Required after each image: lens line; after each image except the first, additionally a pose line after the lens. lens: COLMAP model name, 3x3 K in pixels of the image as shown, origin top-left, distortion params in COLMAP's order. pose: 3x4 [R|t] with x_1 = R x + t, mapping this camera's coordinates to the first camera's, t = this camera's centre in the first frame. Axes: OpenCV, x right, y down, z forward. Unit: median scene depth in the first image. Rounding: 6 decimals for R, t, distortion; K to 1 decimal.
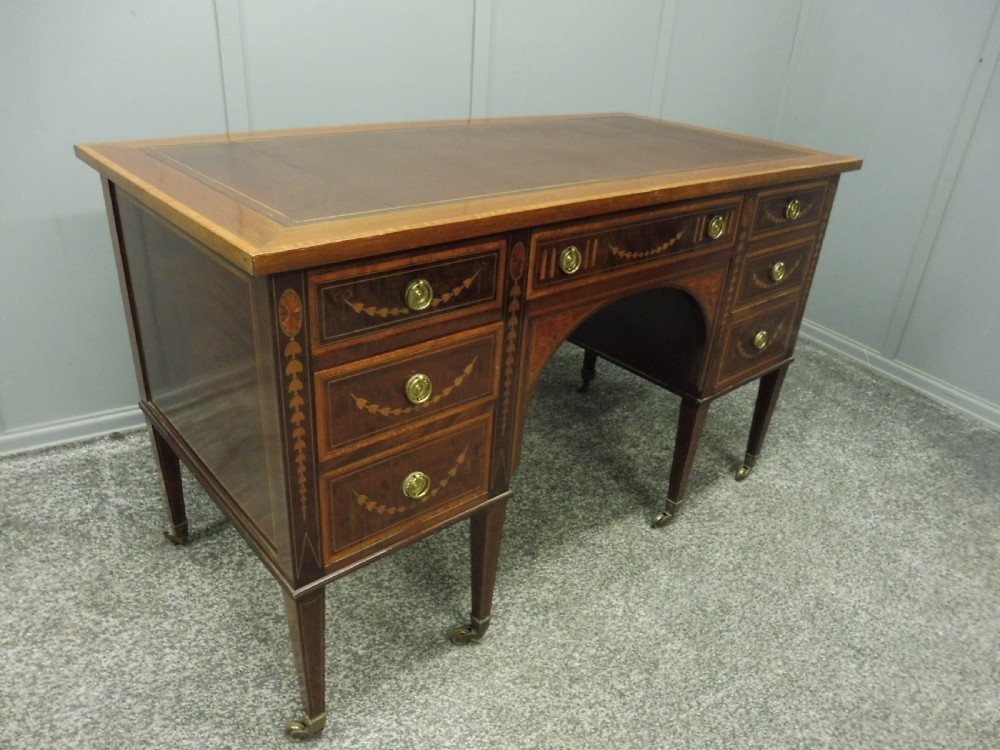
lens RADIAL K [[730.8, 0, 498.8], [0, 730.8, 380.9], [0, 0, 1]] dist [-0.040423, 0.003366]
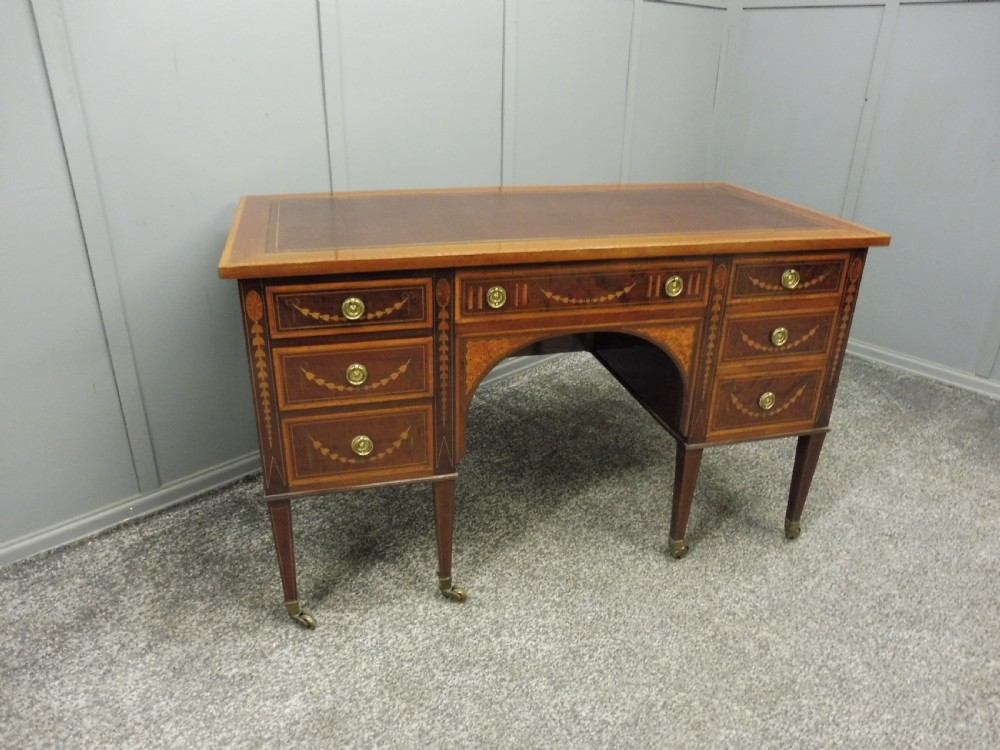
lens RADIAL K [[726.3, 0, 500.6], [0, 726.3, 376.2], [0, 0, 1]] dist [-0.040304, 0.004055]
pose [[0.896948, 0.139037, -0.419705, 0.598469], [-0.169847, 0.984785, -0.036745, 0.016829], [0.408210, 0.104244, 0.906917, -0.137344]]
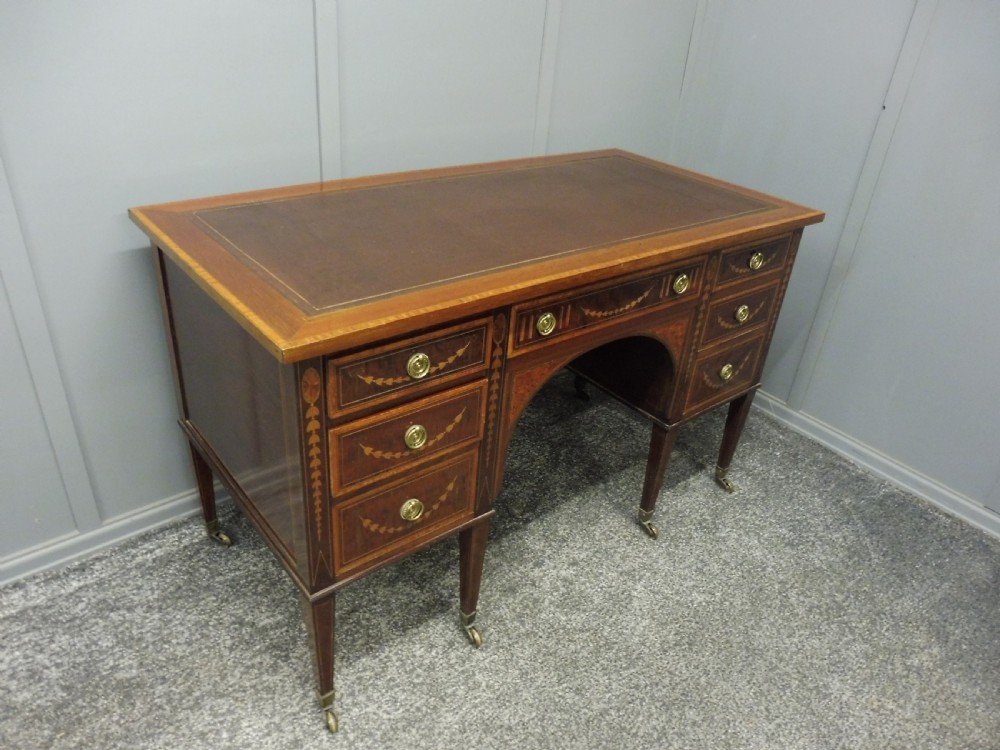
lens RADIAL K [[732.9, 0, 500.5], [0, 732.9, 375.5], [0, 0, 1]] dist [-0.059218, 0.036107]
pose [[0.999501, 0.026357, -0.017436, 0.042275], [-0.025680, 0.998949, 0.037973, -0.112561], [0.018419, -0.037506, 0.999127, -0.171246]]
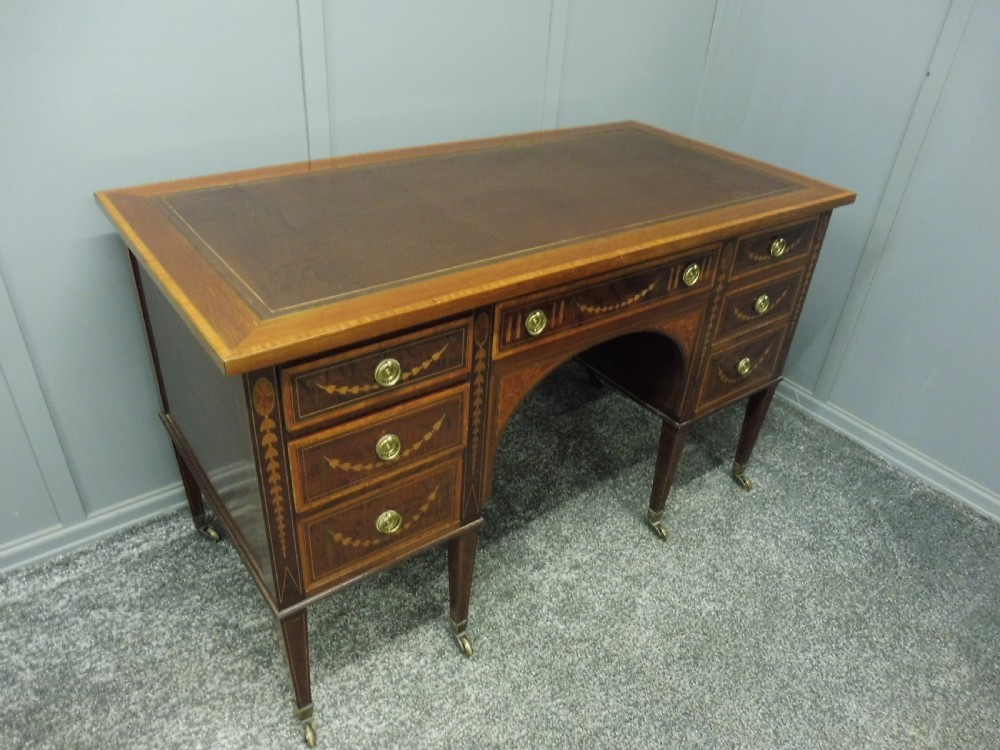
lens RADIAL K [[732.9, 0, 500.5], [0, 732.9, 375.5], [0, 0, 1]] dist [-0.059218, 0.036107]
pose [[0.997372, 0.038443, -0.061413, 0.103689], [-0.033201, 0.995895, 0.084201, -0.158838], [0.064398, -0.081941, 0.994554, -0.075859]]
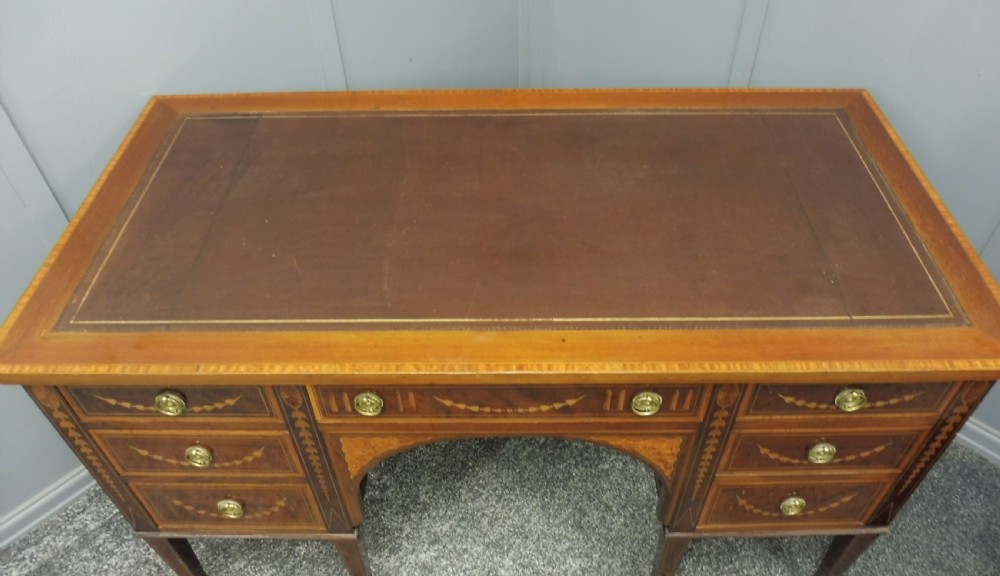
lens RADIAL K [[735.3, 0, 506.2], [0, 735.3, 287.5], [0, 0, 1]] dist [-0.048024, 0.007933]
pose [[0.753081, 0.413089, -0.512081, 0.572469], [-0.250745, 0.899785, 0.357091, -0.600194], [0.608273, -0.140517, 0.781190, 0.367895]]
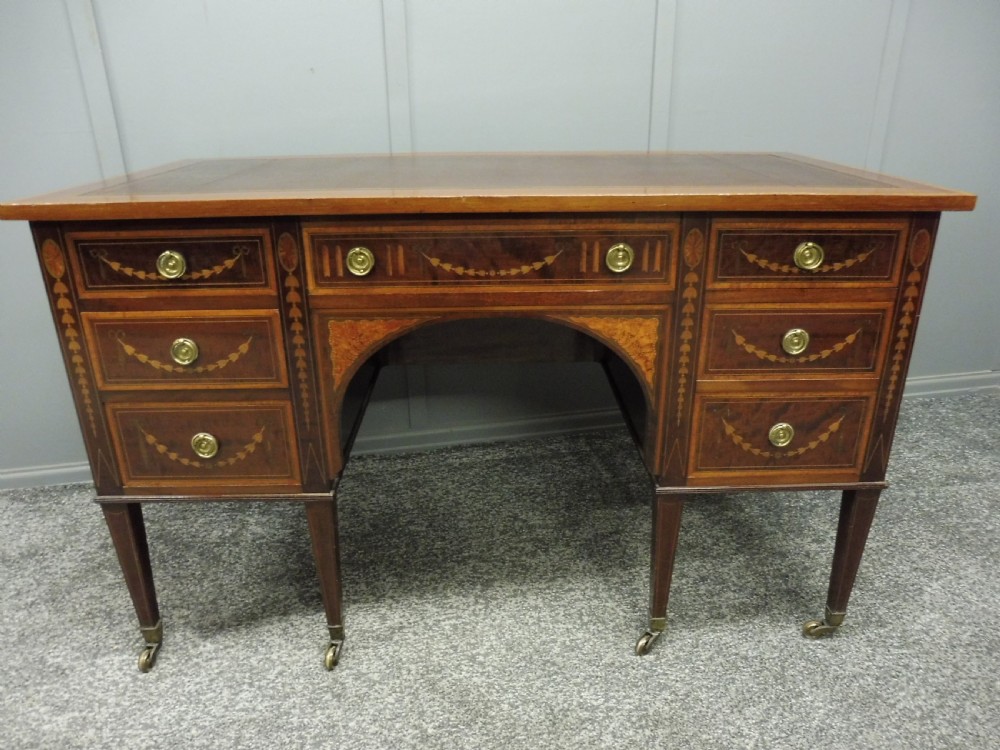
lens RADIAL K [[719.2, 0, 502.4], [0, 719.2, 376.0], [0, 0, 1]] dist [-0.038325, -0.000998]
pose [[0.767864, 0.174213, -0.616469, 0.772989], [-0.243254, 0.969529, -0.029006, -0.032442], [0.592632, 0.172231, 0.786844, 0.347529]]
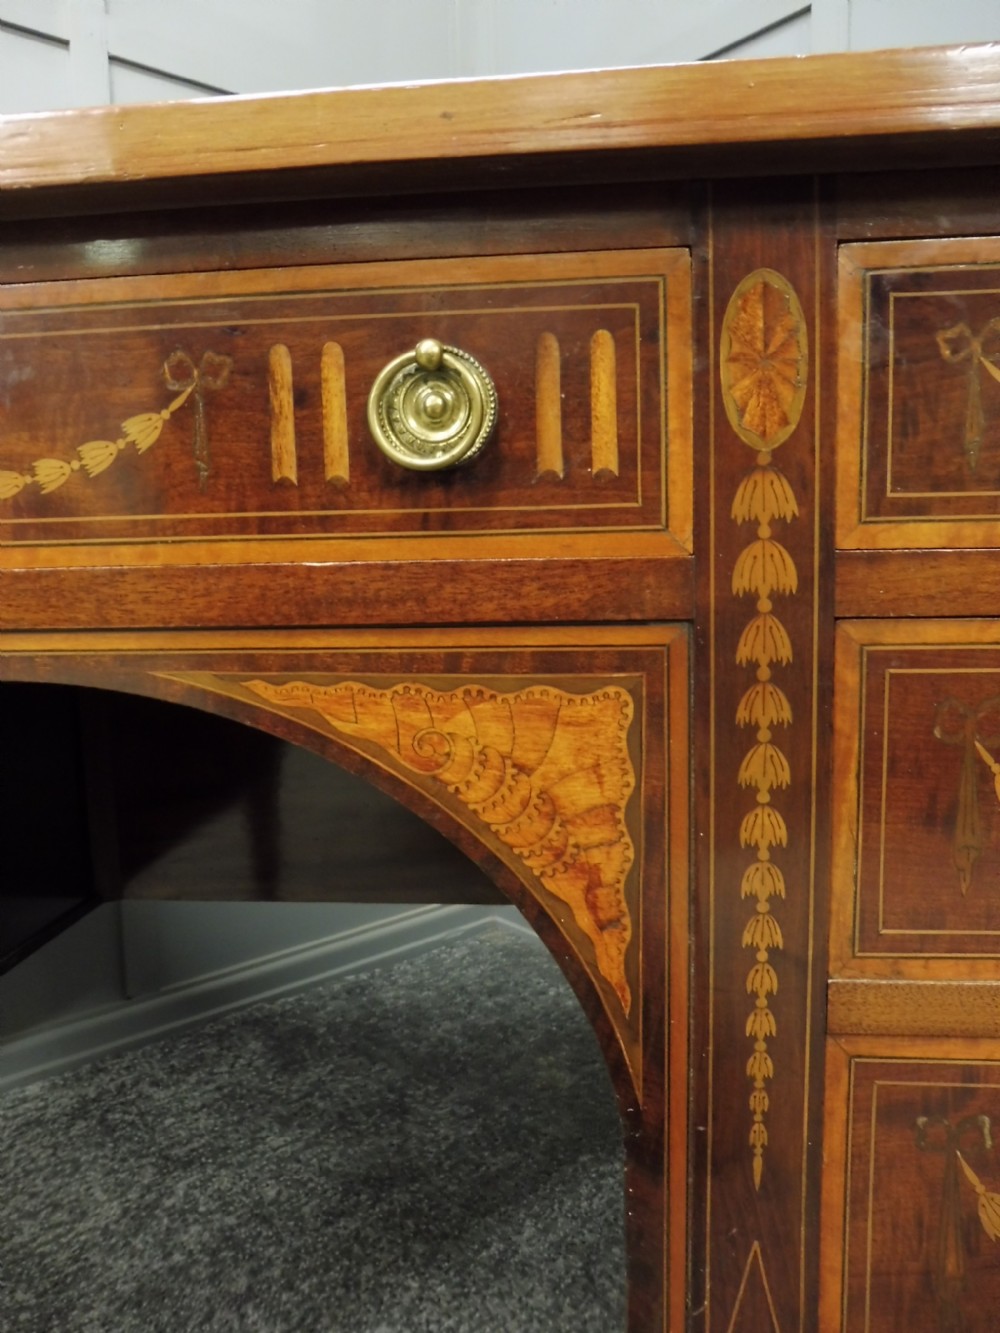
lens RADIAL K [[958.7, 0, 501.1], [0, 958.7, 663.7], [0, 0, 1]] dist [-0.038325, -0.000998]
pose [[0.691363, 0.003228, -0.722500, 0.526196], [-0.274552, 0.926151, -0.258583, -0.102855], [0.668310, 0.377139, 0.641193, 0.958304]]
